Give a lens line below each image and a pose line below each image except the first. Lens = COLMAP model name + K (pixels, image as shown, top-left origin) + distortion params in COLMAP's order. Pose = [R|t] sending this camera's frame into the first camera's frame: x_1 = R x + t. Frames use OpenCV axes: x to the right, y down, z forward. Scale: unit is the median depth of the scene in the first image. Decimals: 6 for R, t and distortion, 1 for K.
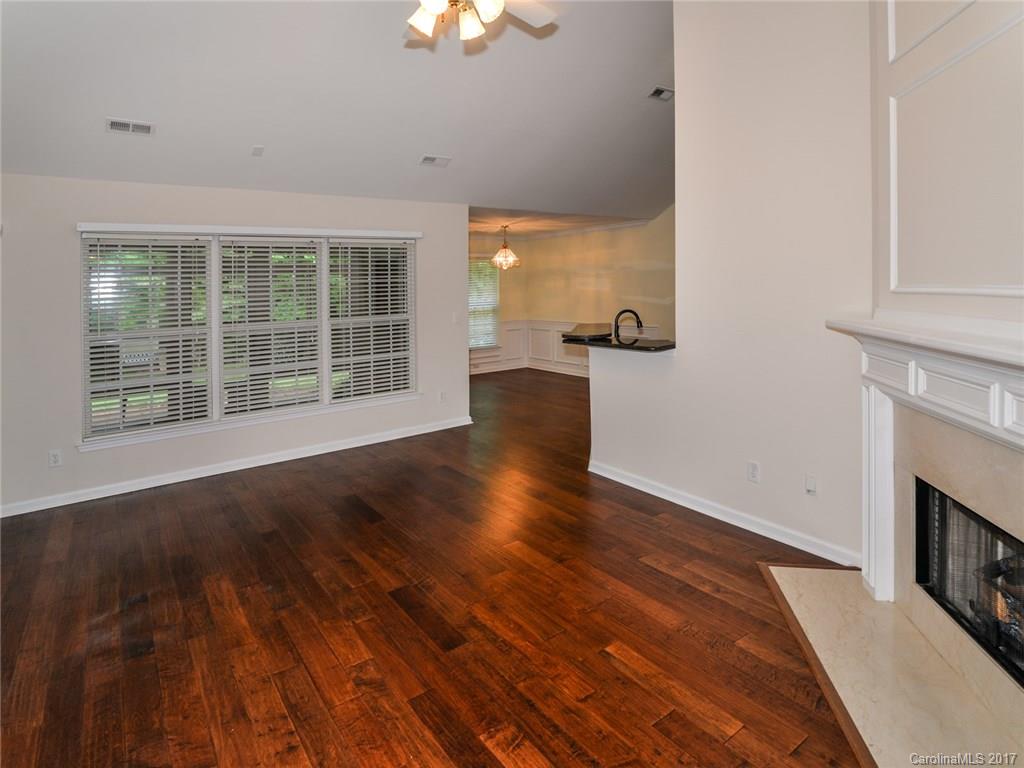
lens RADIAL K [[549.0, 0, 516.1], [0, 549.0, 382.2], [0, 0, 1]] dist [-0.057859, -0.000426]
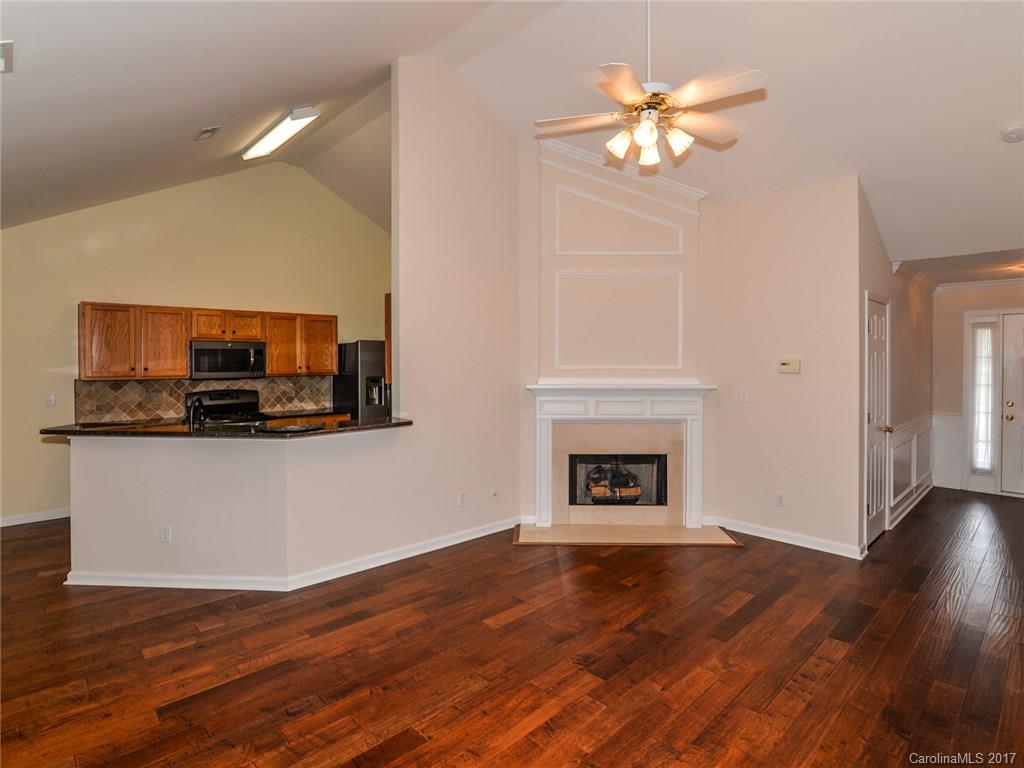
lens RADIAL K [[549.0, 0, 495.1], [0, 549.0, 357.9], [0, 0, 1]] dist [-0.057859, -0.000426]
pose [[-0.104535, 0.021468, 0.994289, -1.401058], [0.181625, 0.983365, -0.002137, -0.243154], [-0.977796, 0.180365, -0.106695, 1.429187]]
